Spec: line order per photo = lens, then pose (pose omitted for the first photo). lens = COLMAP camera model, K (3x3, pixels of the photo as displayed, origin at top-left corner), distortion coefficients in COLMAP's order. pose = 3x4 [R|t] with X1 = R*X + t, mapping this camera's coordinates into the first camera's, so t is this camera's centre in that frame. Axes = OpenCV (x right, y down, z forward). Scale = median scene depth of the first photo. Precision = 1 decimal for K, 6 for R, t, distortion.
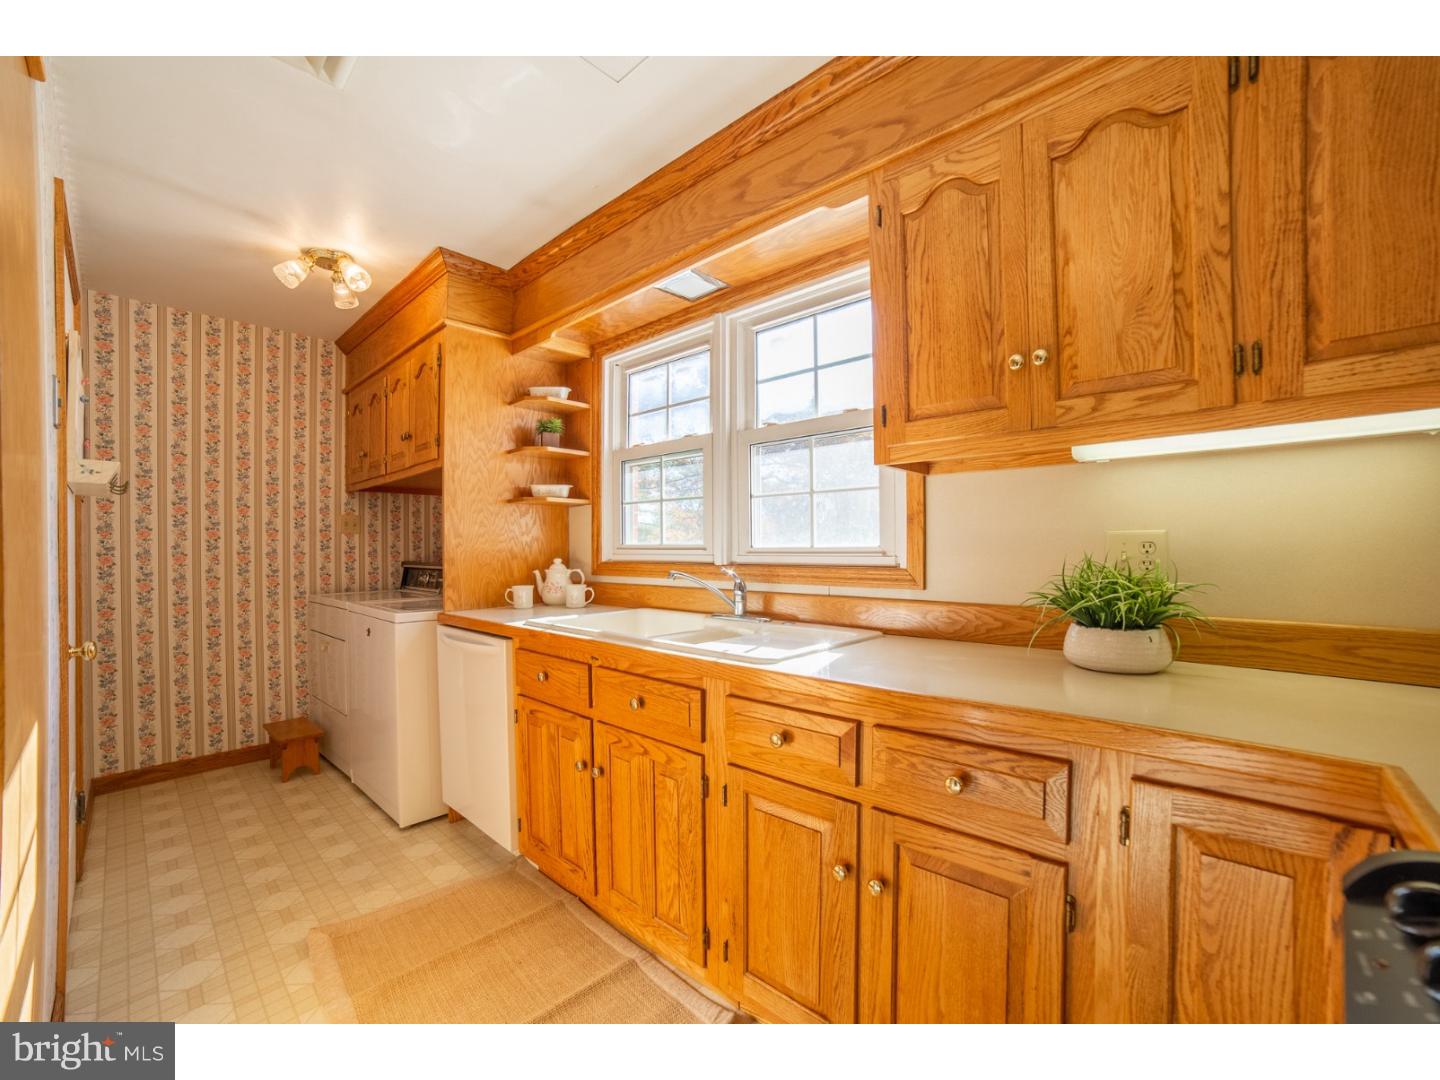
lens RADIAL K [[576.6, 0, 717.5], [0, 576.6, 549.8], [0, 0, 1]] dist [-0.058232, 0.000095]
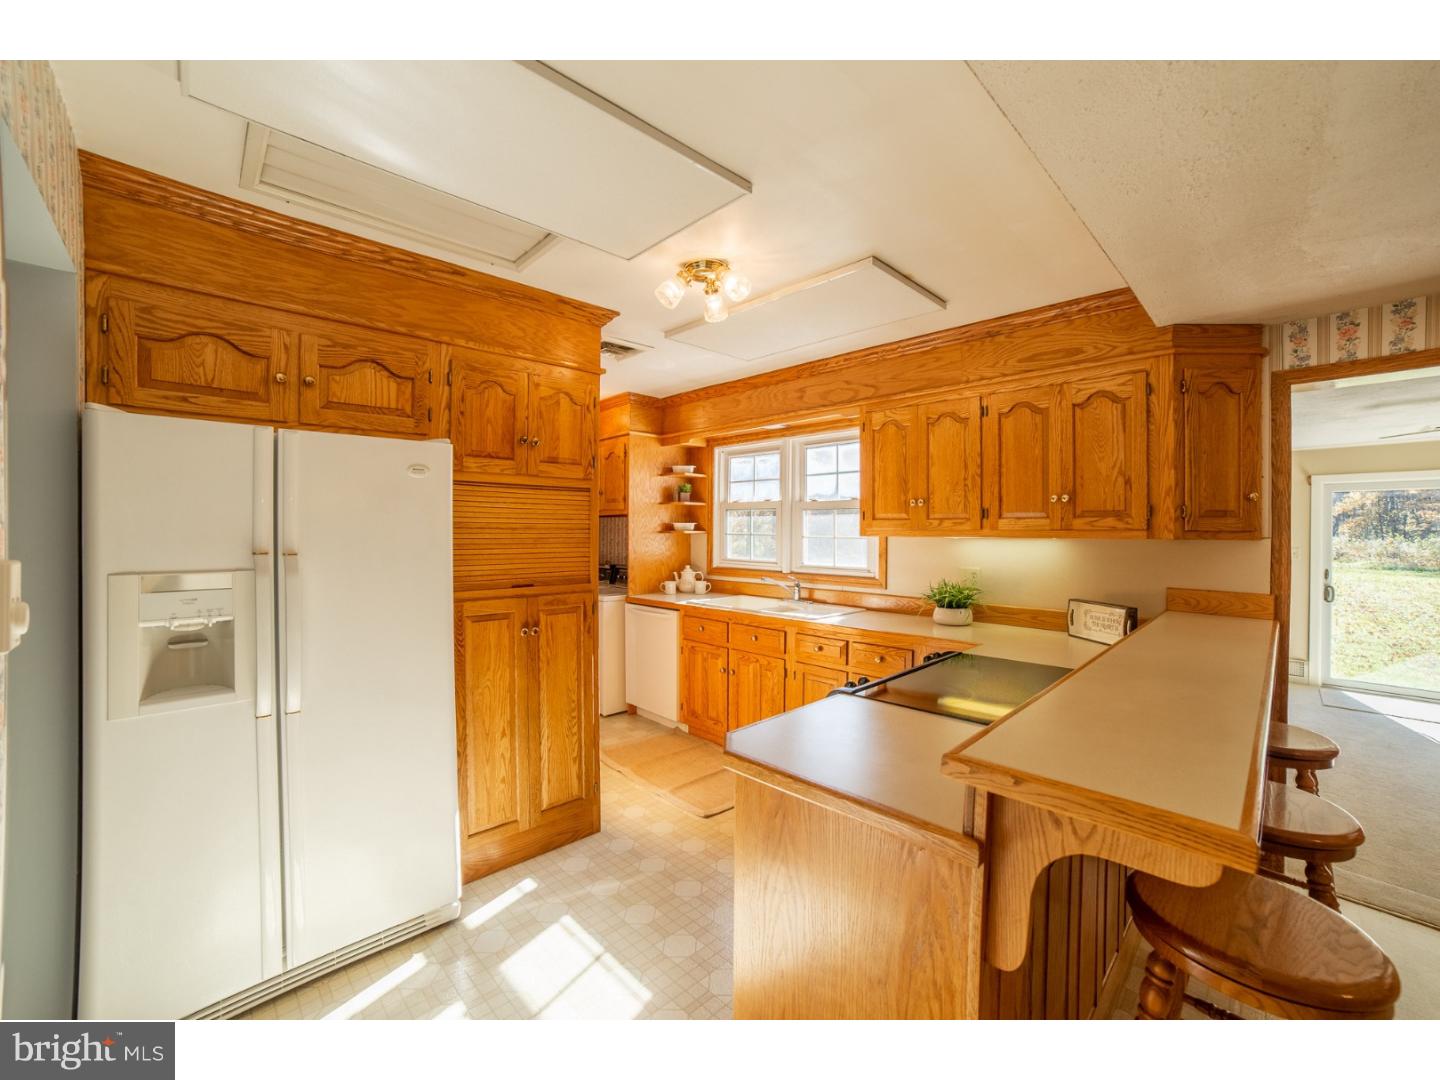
lens RADIAL K [[570.1, 0, 721.6], [0, 570.1, 530.9], [0, 0, 1]] dist [-0.086211, 0.031185]
pose [[0.998575, 0.008626, -0.052661, -0.111076], [-0.008749, 0.999960, -0.002110, -0.109053], [0.052640, 0.002568, 0.998610, -0.896420]]
